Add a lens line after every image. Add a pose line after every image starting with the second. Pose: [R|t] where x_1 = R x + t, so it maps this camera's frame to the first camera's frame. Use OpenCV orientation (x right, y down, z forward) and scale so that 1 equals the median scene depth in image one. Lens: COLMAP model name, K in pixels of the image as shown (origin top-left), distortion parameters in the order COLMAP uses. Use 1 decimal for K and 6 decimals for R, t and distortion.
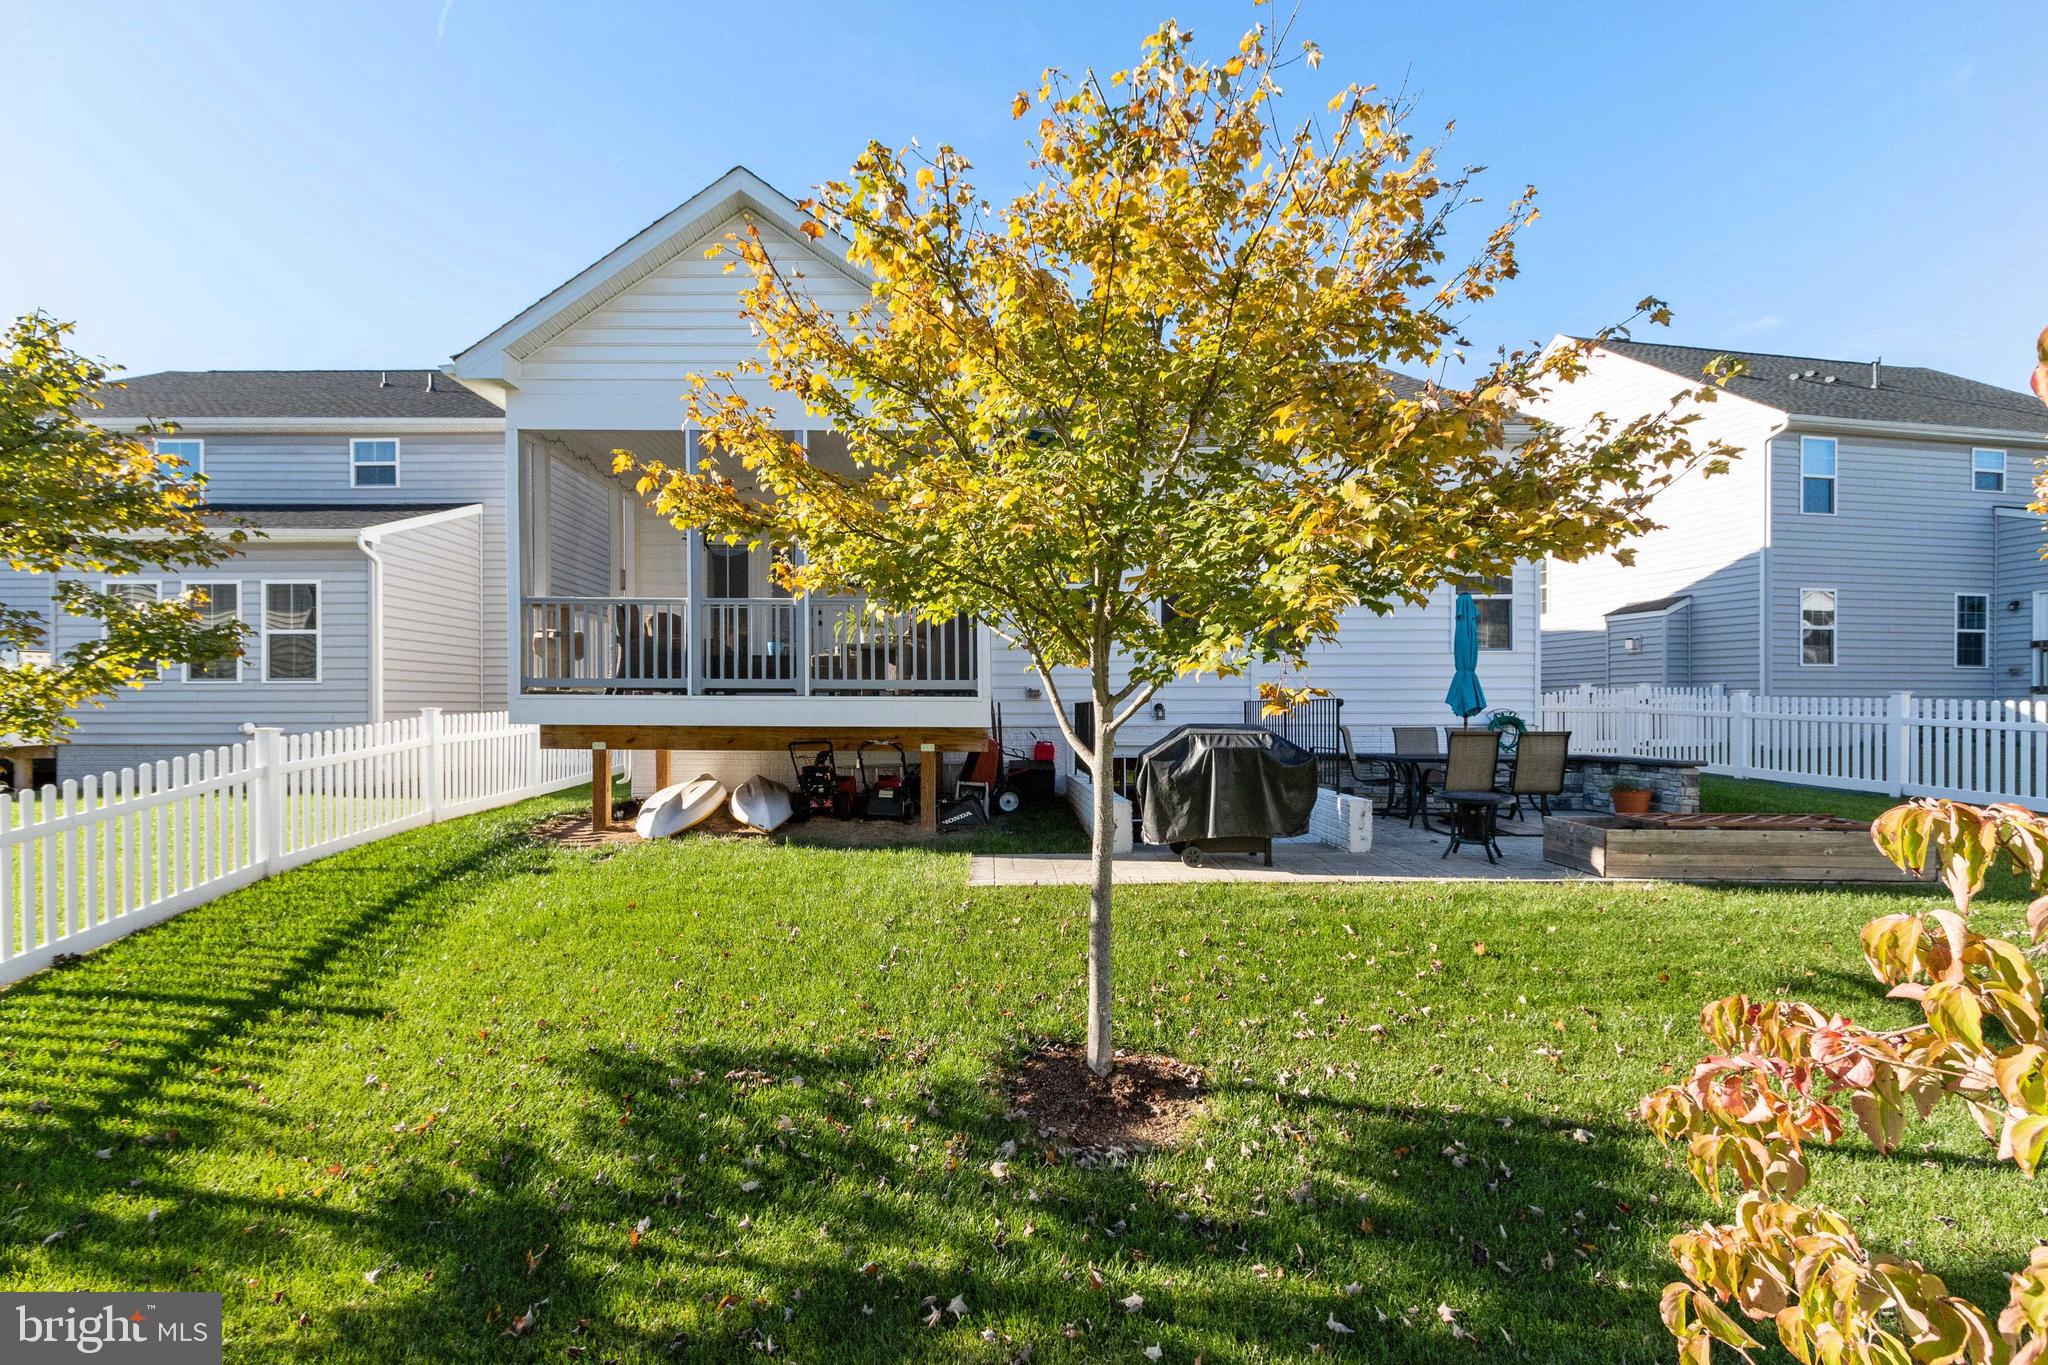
lens RADIAL K [[941.2, 0, 1016.4], [0, 941.2, 694.1], [0, 0, 1]] dist [-0.001342, 0.000030]
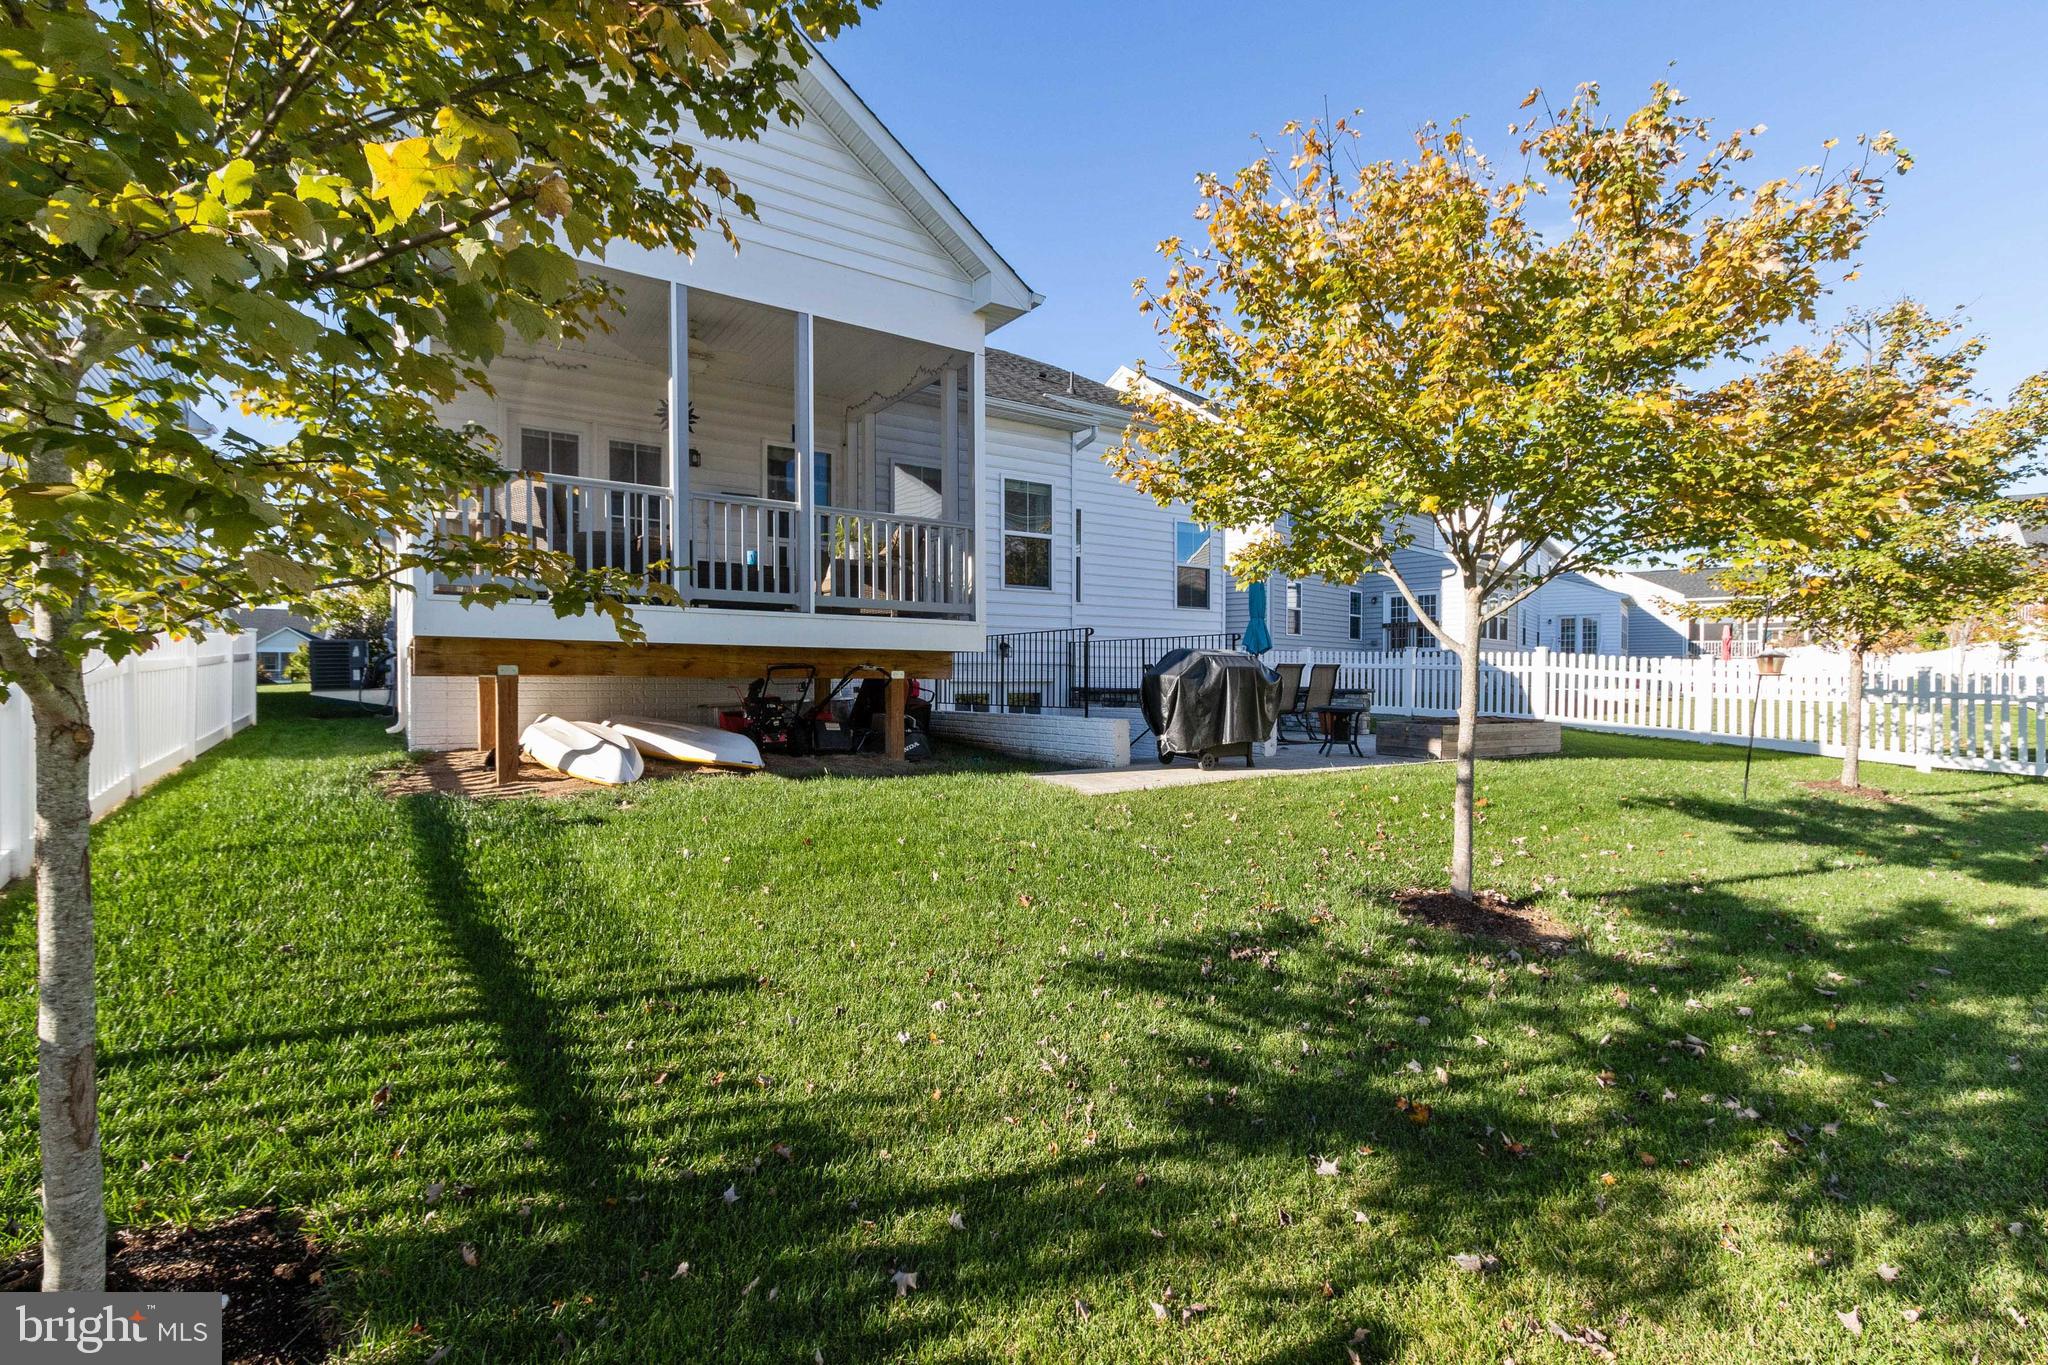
lens RADIAL K [[941.2, 0, 941.2], [0, 941.2, 688.8], [0, 0, 1]] dist [-0.001342, 0.000030]
pose [[0.835788, -0.000226, 0.549052, -1.159216], [-0.009947, 0.999830, 0.015553, 0.111401], [-0.548962, -0.018460, 0.835643, 0.351302]]
